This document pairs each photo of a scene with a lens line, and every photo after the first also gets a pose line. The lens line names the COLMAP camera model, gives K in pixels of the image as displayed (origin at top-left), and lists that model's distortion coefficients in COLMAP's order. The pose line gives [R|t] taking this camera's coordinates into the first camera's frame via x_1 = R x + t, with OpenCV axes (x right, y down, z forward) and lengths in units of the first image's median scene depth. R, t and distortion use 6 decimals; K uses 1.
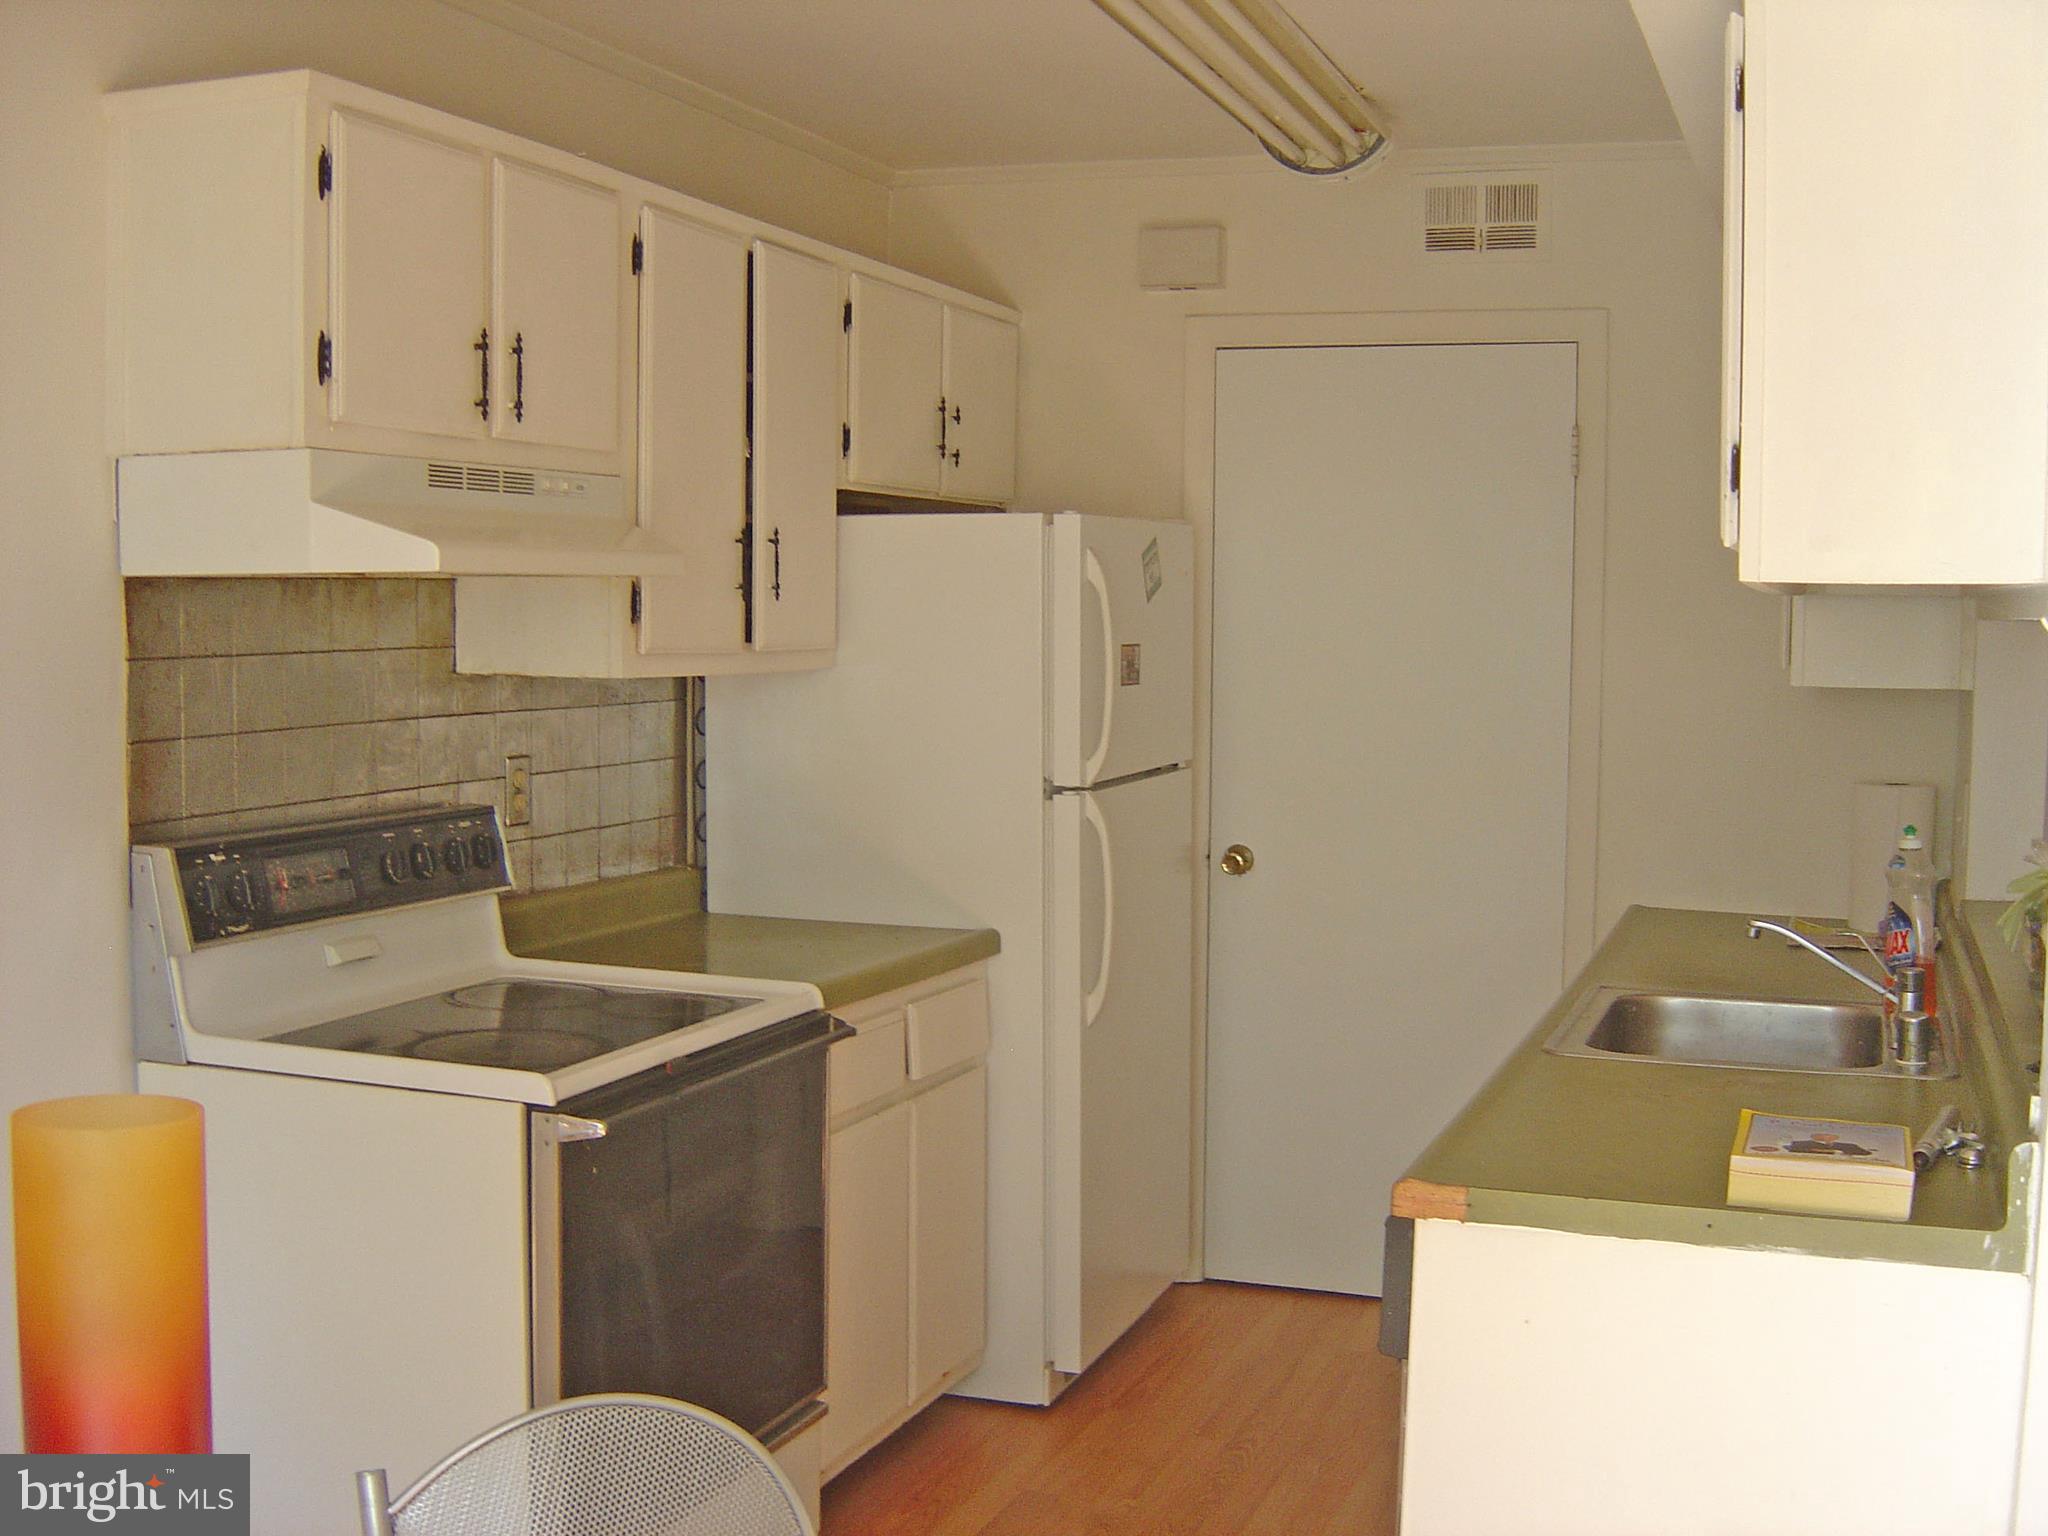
lens RADIAL K [[2254.8, 0, 1023.8], [0, 2254.8, 767.4], [0, 0, 1]] dist [-0.094045, 0.000000]
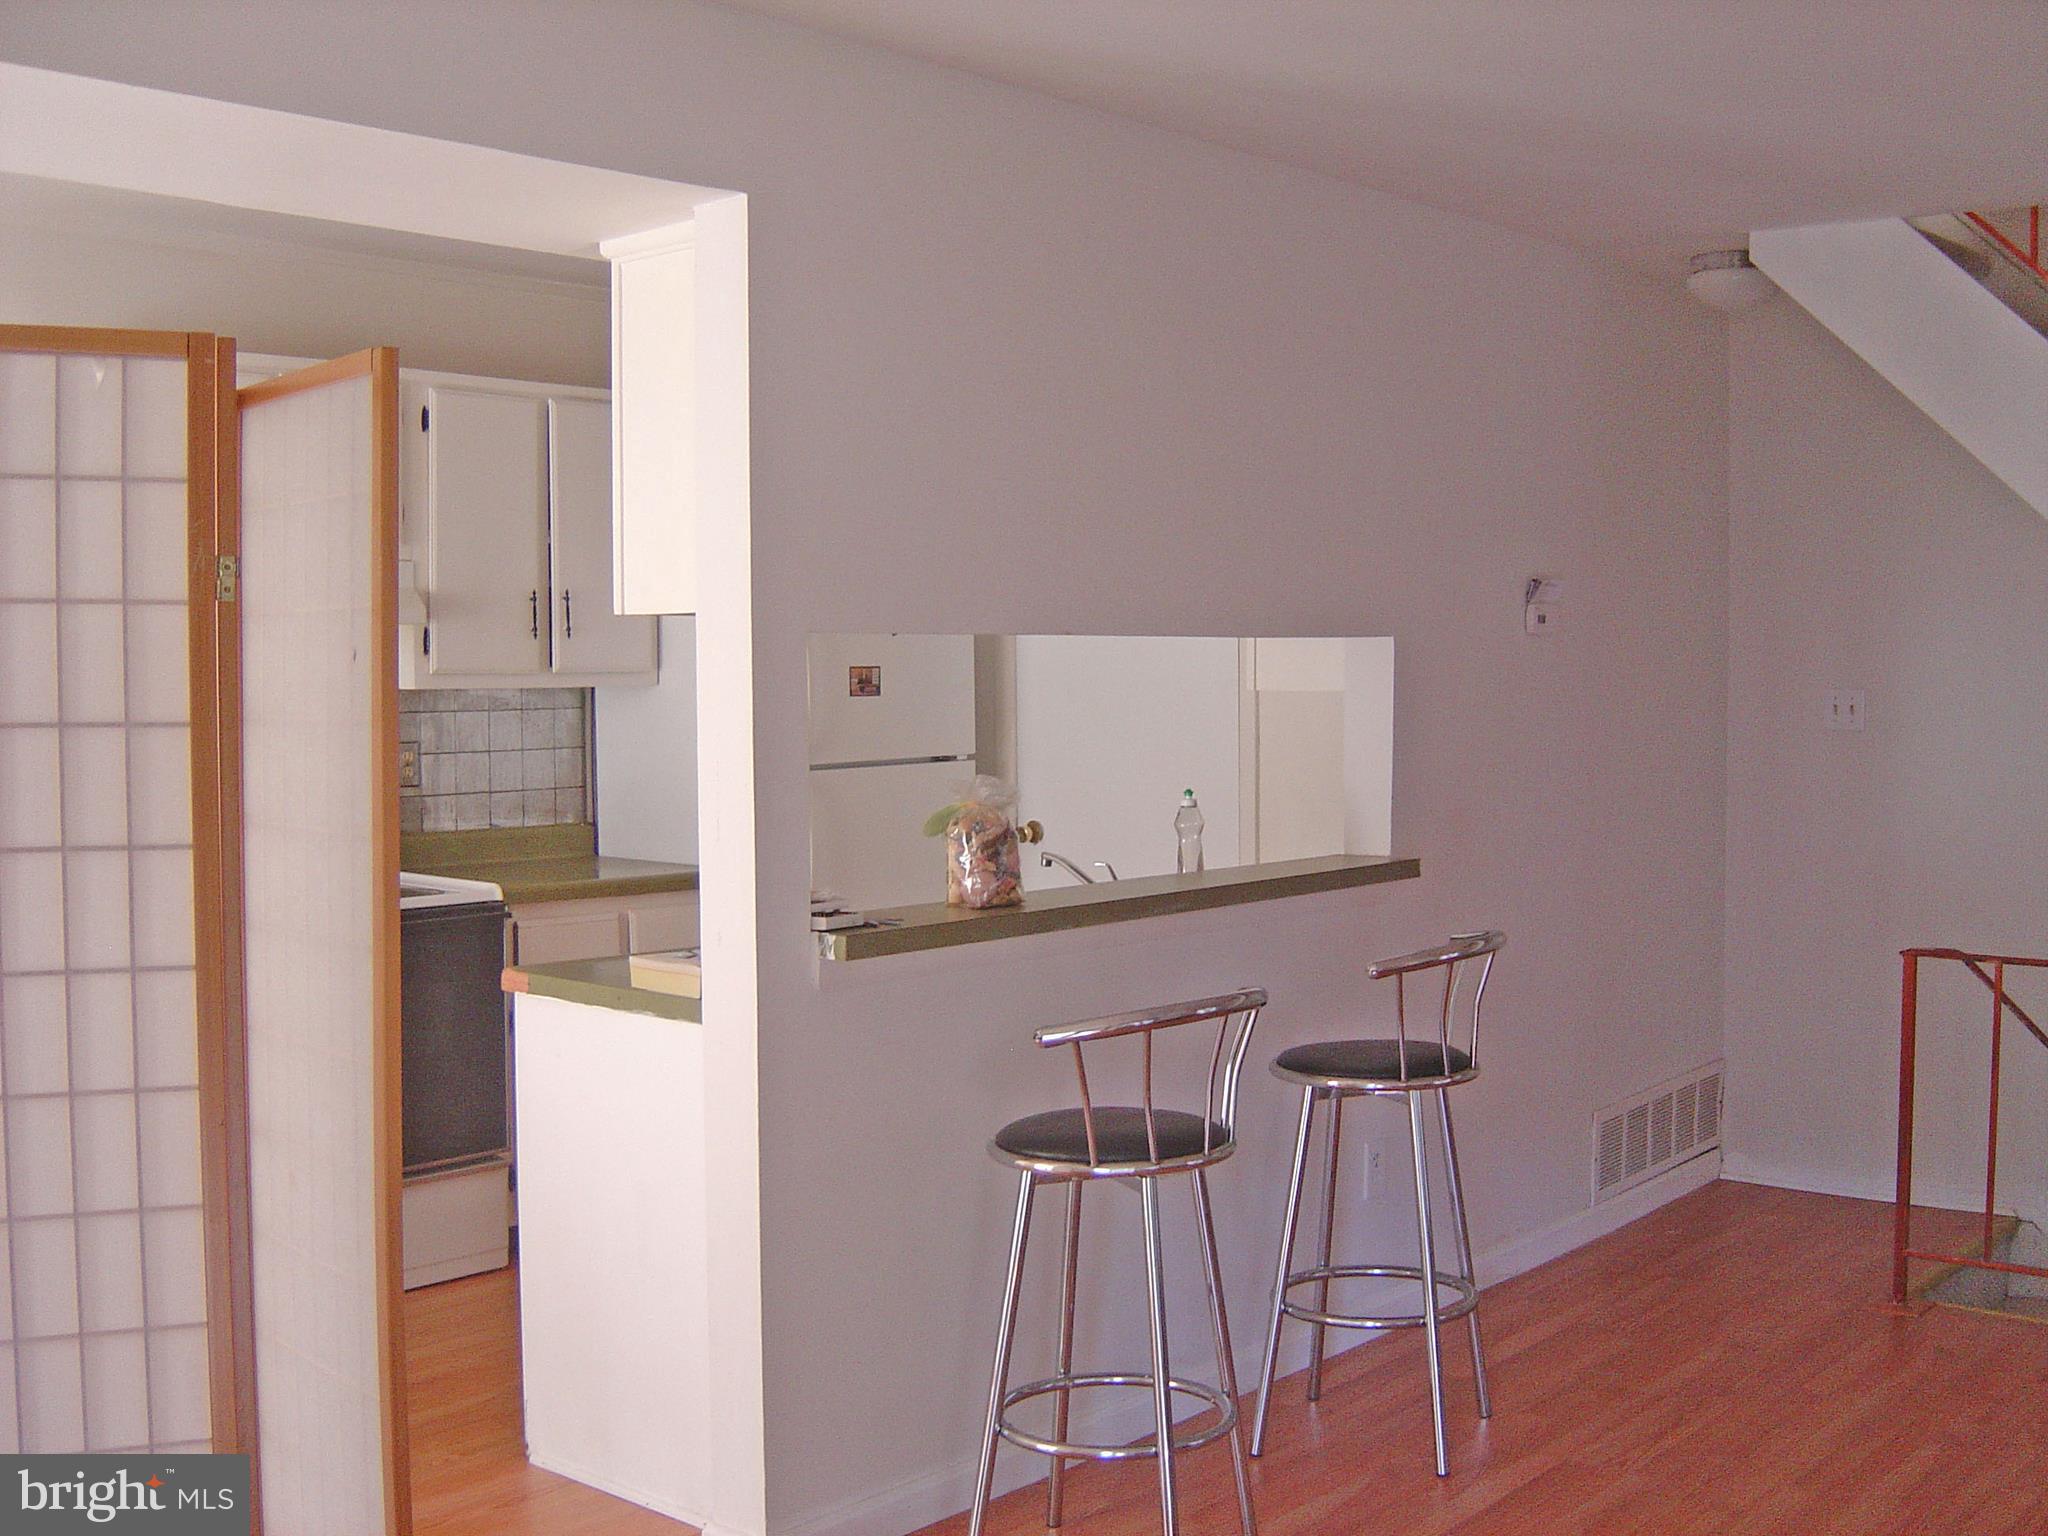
lens RADIAL K [[2254.8, 0, 1023.8], [0, 2254.8, 770.2], [0, 0, 1]] dist [-0.094045, 0.000000]
pose [[0.936939, 0.005472, -0.349449, 0.690181], [-0.011741, 0.999806, -0.015822, 0.032978], [0.349294, 0.018927, 0.936822, -0.281919]]
